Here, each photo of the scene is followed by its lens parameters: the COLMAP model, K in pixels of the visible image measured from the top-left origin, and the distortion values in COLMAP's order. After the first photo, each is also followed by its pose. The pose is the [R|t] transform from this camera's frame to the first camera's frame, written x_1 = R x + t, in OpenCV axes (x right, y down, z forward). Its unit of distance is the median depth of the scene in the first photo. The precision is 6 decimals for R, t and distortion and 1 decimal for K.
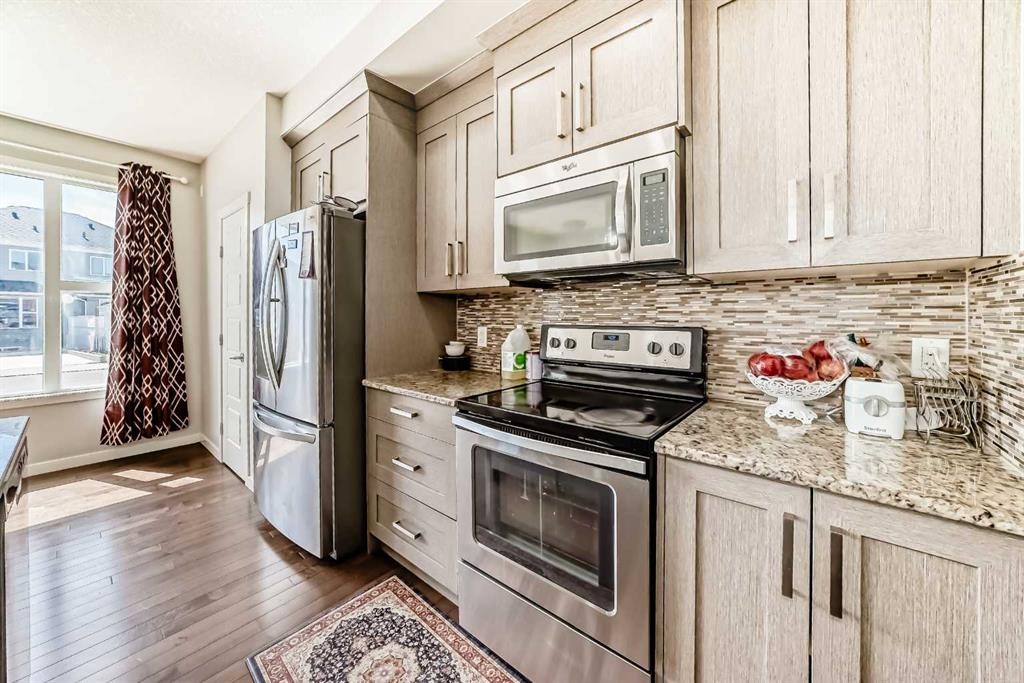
lens RADIAL K [[372.7, 0, 515.9], [0, 372.7, 312.7], [0, 0, 1]] dist [-0.025030, 0.007369]
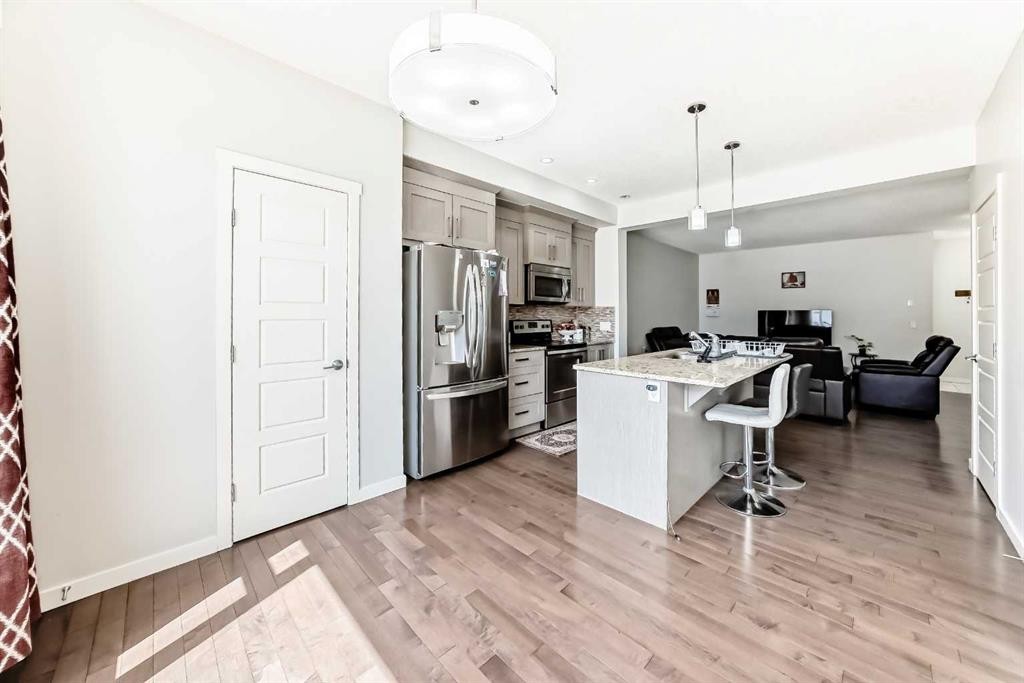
lens RADIAL K [[372.7, 0, 515.9], [0, 372.7, 312.7], [0, 0, 1]] dist [-0.025030, 0.007369]
pose [[0.100483, 0.005617, 0.994923, -1.869127], [-0.010710, 0.999932, -0.004564, -0.003671], [-0.994881, -0.010198, 0.100537, 0.598459]]
